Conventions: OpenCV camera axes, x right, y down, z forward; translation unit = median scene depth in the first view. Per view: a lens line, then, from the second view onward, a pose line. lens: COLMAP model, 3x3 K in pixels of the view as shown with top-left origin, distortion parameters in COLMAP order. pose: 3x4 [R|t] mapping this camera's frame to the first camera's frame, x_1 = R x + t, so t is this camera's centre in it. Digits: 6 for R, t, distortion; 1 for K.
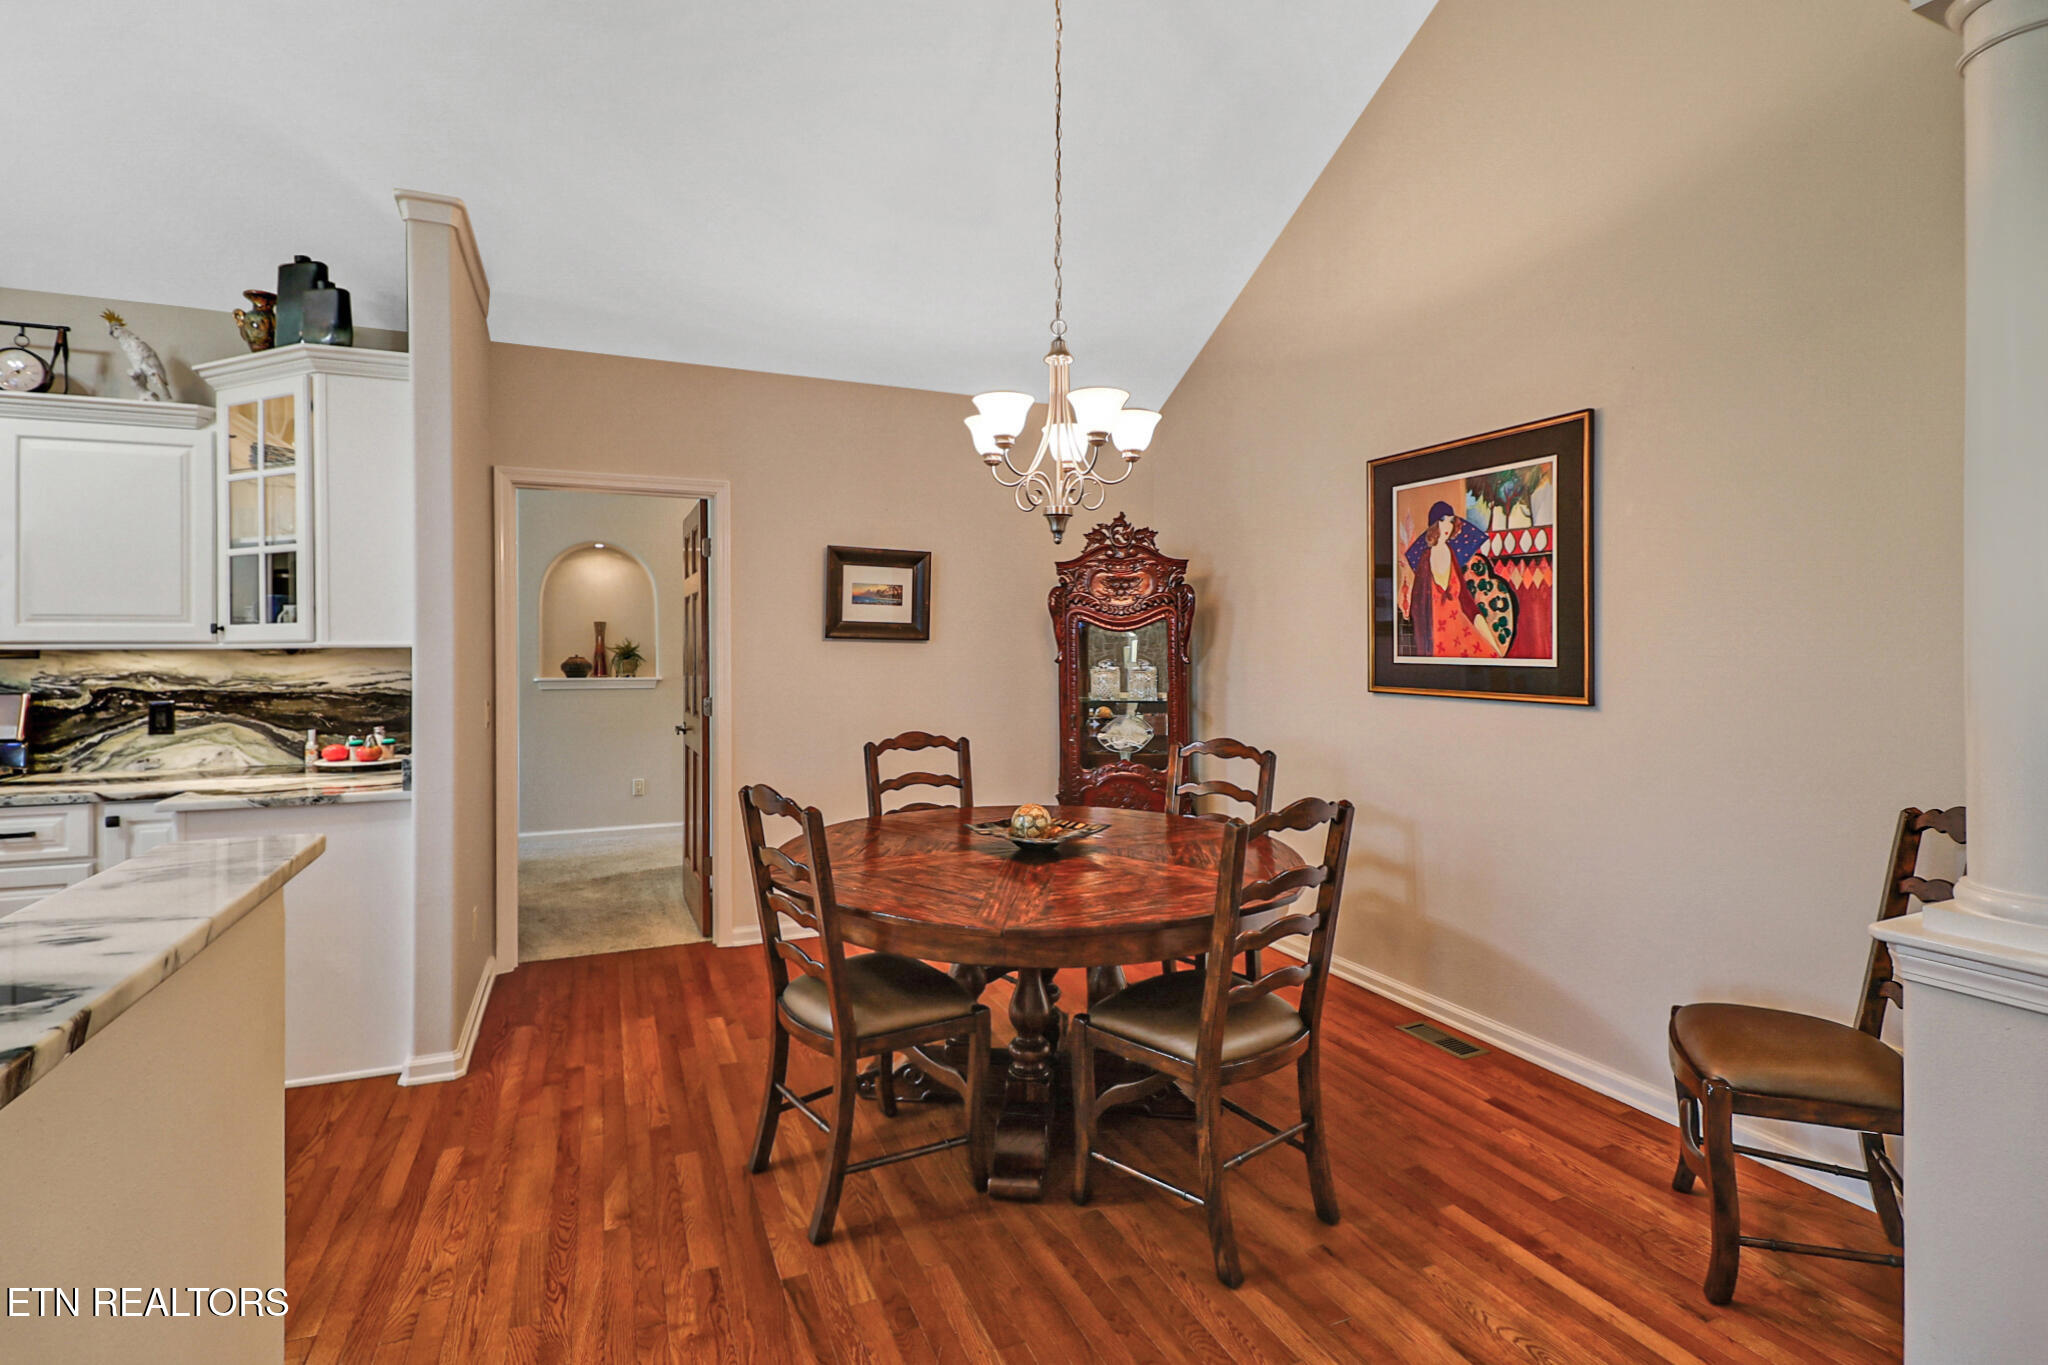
lens RADIAL K [[943.4, 0, 998.7], [0, 943.4, 654.6], [0, 0, 1]] dist [-0.010018, -0.004705]
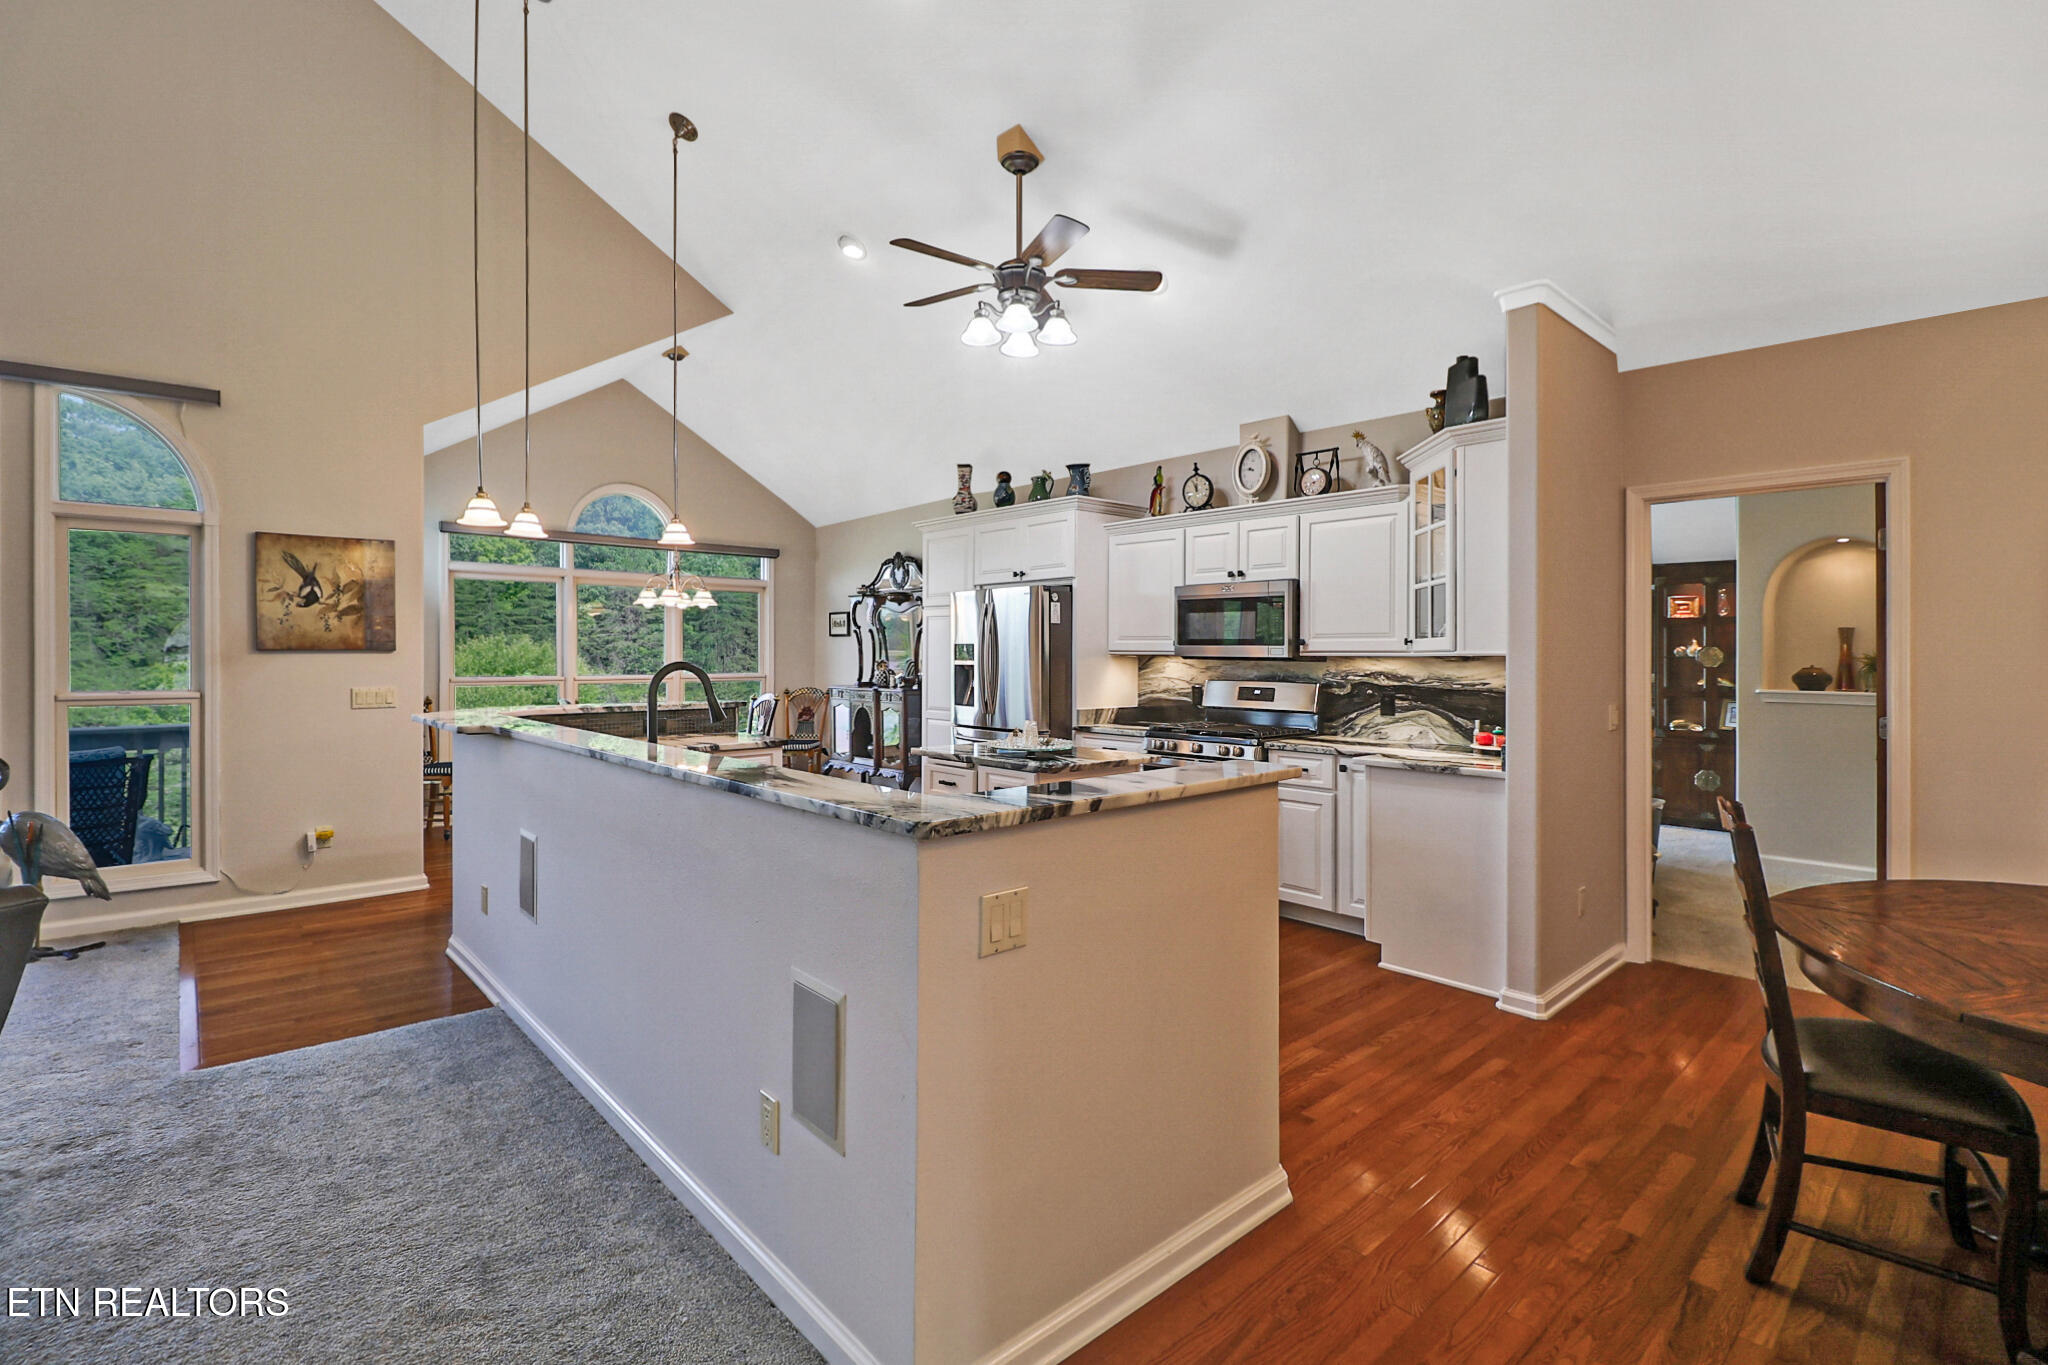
lens RADIAL K [[943.4, 0, 1006.4], [0, 943.4, 653.5], [0, 0, 1]] dist [-0.010018, -0.004705]
pose [[0.318400, 0.002255, -0.947954, 0.300161], [-0.011636, 0.999931, -0.001530, -0.000739], [0.947885, 0.011517, 0.318405, -0.018531]]
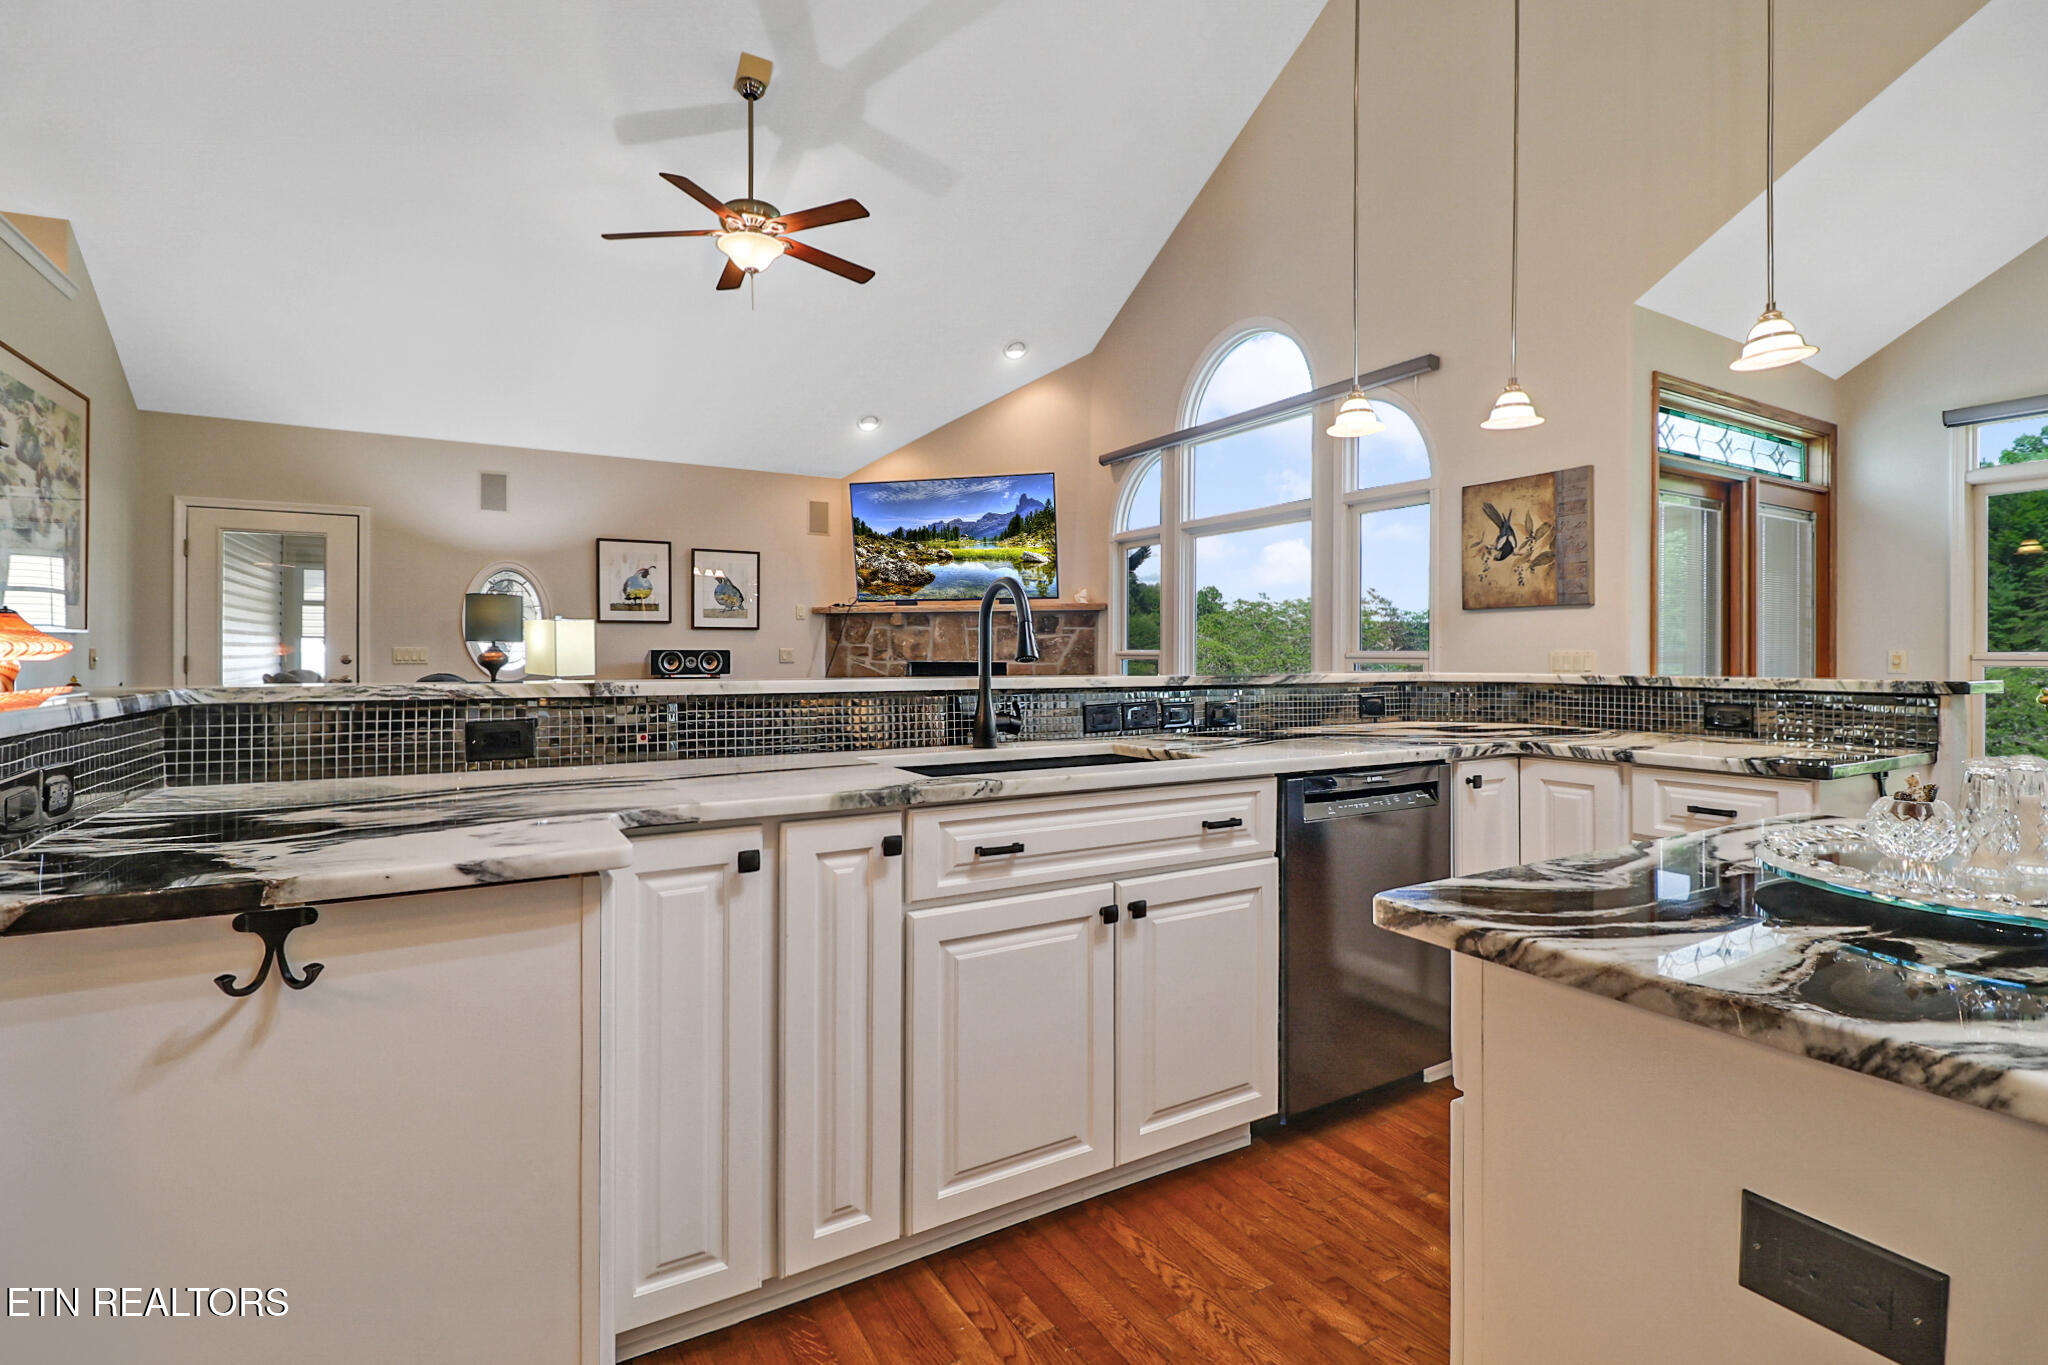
lens RADIAL K [[943.4, 0, 1031.5], [0, 943.4, 664.6], [0, 0, 1]] dist [-0.010018, -0.004705]
pose [[-0.990898, 0.004360, -0.134542, -0.688669], [0.000895, 0.999667, 0.025800, 0.053693], [0.134610, 0.025444, -0.990572, 0.690800]]
